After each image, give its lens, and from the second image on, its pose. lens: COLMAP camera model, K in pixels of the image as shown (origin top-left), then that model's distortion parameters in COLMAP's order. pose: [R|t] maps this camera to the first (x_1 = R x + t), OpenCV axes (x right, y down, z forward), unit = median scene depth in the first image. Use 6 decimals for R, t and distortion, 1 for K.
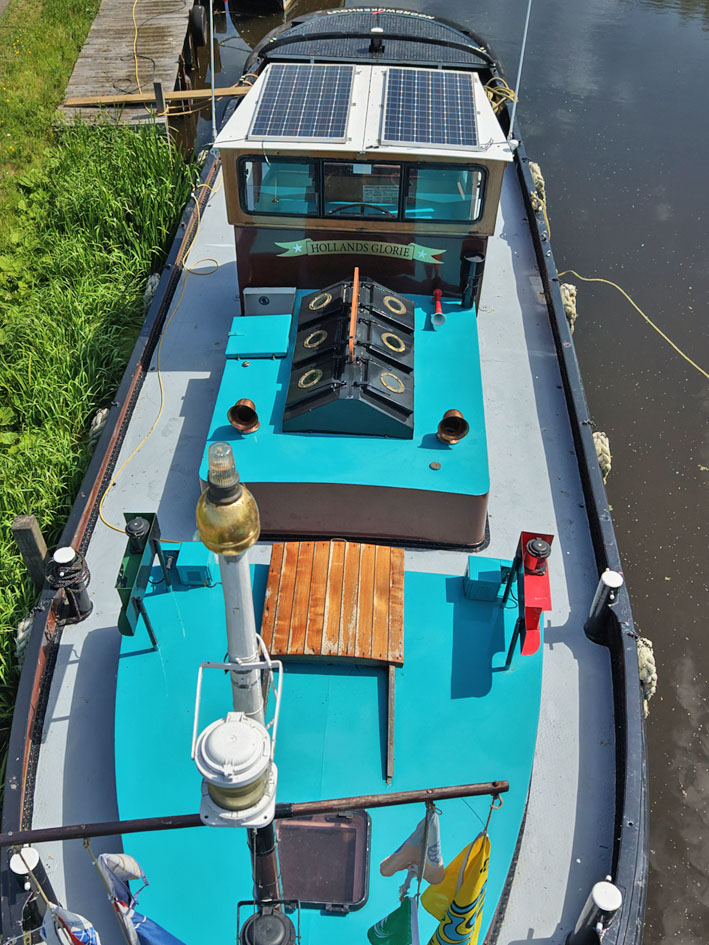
lens RADIAL K [[955.6, 0, 374.4], [0, 955.6, 471.3], [0, 0, 1]] dist [0.095413, -0.159279]
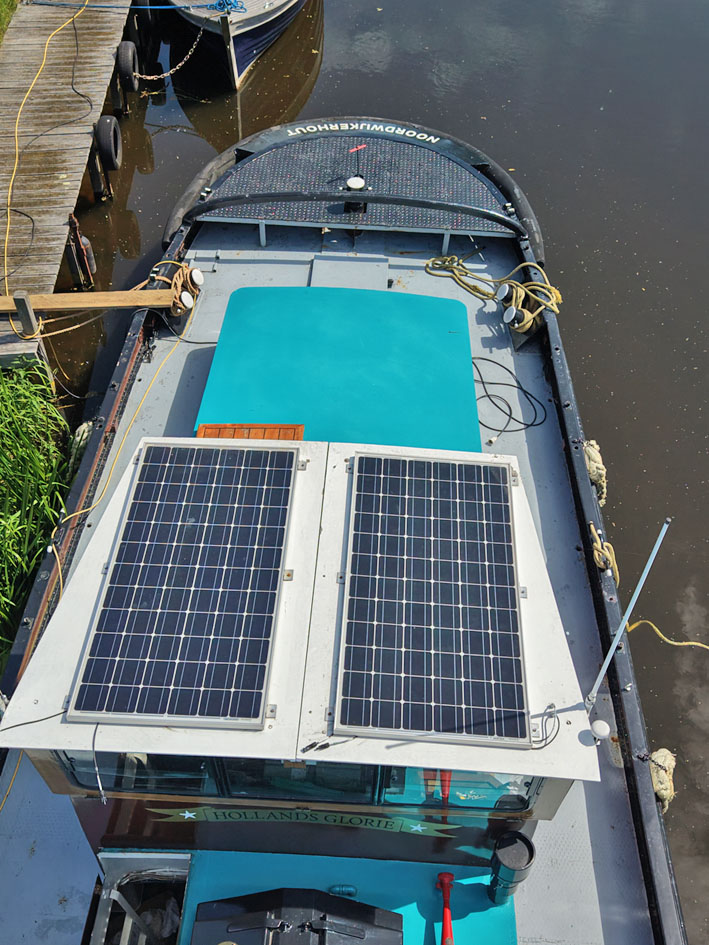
lens RADIAL K [[955.6, 0, 374.4], [0, 955.6, 471.3], [0, 0, 1]] dist [0.095413, -0.159279]
pose [[1.000000, 0.000566, -0.000382, 0.025534], [-0.000537, 0.997415, 0.071849, -0.465632], [0.000422, -0.071849, 0.997415, 0.469837]]
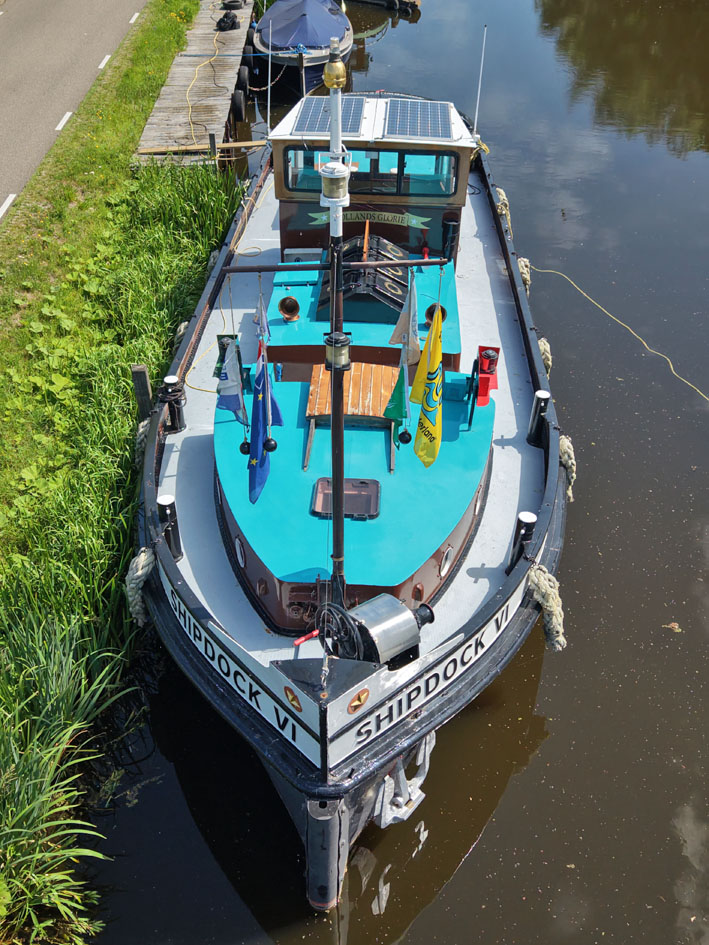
lens RADIAL K [[955.6, 0, 374.4], [0, 955.6, 471.3], [0, 0, 1]] dist [0.095413, -0.159279]
pose [[0.999999, -0.000983, 0.000837, -0.008980], [0.001086, 0.991073, -0.133316, 0.315783], [-0.000699, 0.133317, 0.991073, -0.326929]]
